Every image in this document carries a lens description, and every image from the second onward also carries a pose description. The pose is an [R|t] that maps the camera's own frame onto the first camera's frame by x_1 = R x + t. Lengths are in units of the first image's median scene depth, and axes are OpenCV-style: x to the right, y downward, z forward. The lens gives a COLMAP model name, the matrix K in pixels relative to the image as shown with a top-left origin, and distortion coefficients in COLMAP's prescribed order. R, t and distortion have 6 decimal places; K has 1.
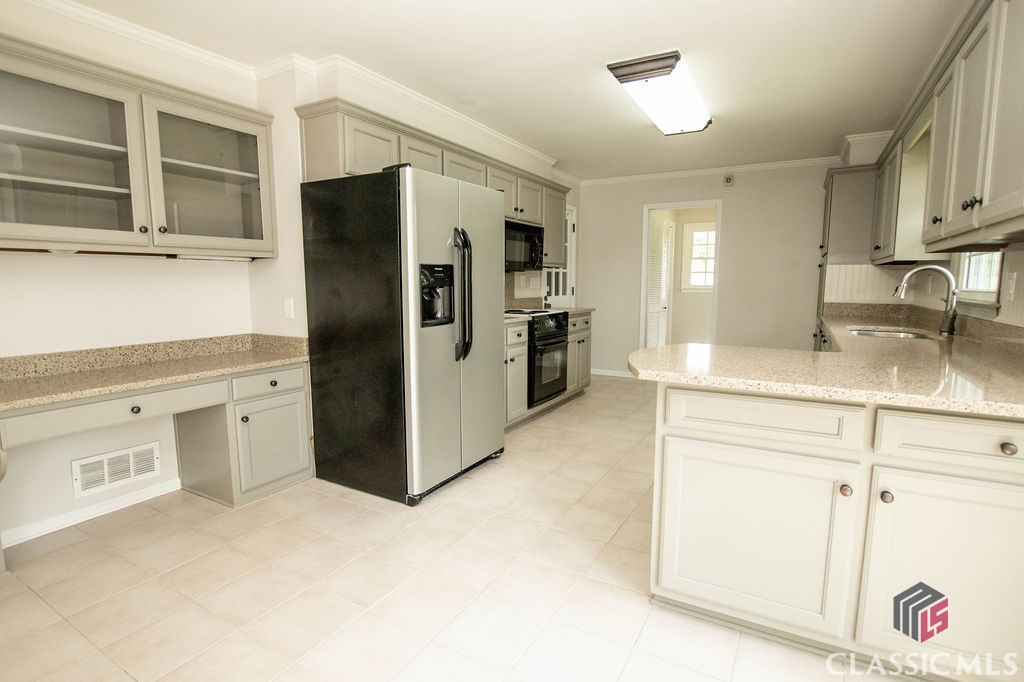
lens RADIAL K [[514.2, 0, 508.4], [0, 514.2, 342.8], [0, 0, 1]] dist [-0.003814, -0.000160]
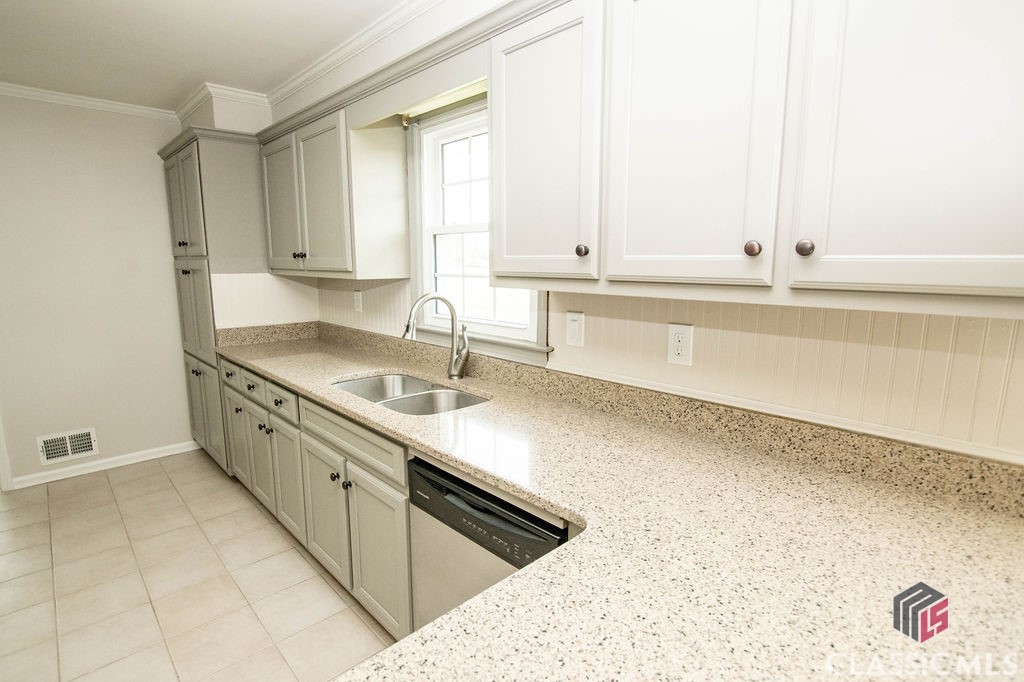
lens RADIAL K [[514.2, 0, 508.4], [0, 514.2, 342.8], [0, 0, 1]] dist [-0.003814, -0.000160]
pose [[0.294350, -0.157324, 0.942660, 0.112699], [0.115350, 0.984995, 0.128371, -0.140345], [-0.948711, 0.070949, 0.308081, 0.575675]]
